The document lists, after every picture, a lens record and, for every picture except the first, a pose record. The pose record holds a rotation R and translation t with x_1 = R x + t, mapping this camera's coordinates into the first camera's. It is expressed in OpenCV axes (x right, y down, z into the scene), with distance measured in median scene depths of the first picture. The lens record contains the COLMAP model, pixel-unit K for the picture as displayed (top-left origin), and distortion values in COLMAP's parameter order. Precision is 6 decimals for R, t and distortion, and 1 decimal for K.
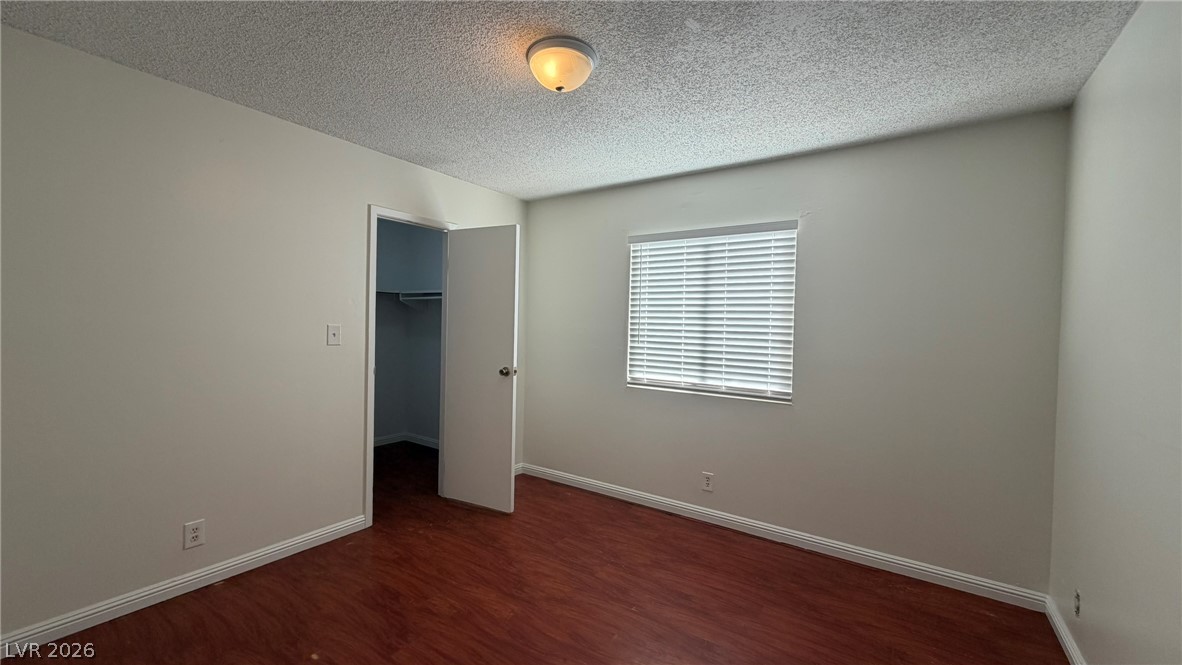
lens RADIAL K [[468.9, 0, 591.0], [0, 468.9, 332.5], [0, 0, 1]] dist [0.000499, 0.000060]
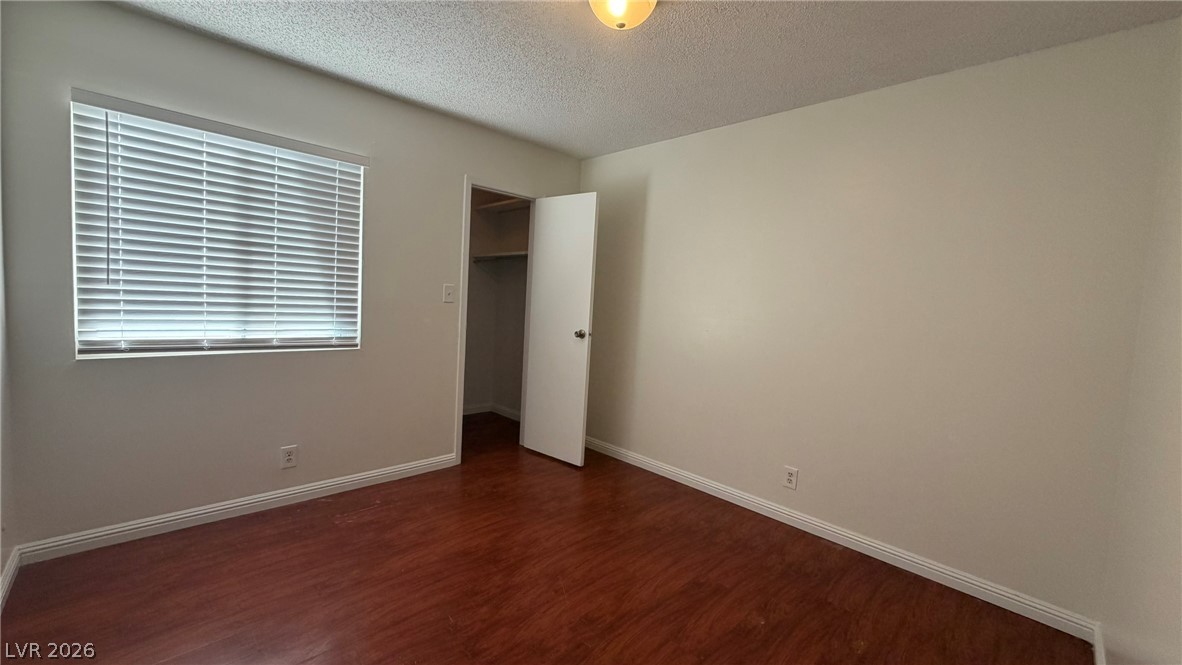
lens RADIAL K [[468.9, 0, 591.0], [0, 468.9, 332.5], [0, 0, 1]] dist [0.000499, 0.000060]
pose [[0.189950, -0.095667, 0.977122, -0.371370], [-0.043769, 0.993427, 0.105772, -0.004834], [-0.980818, -0.062859, 0.184514, 0.290940]]
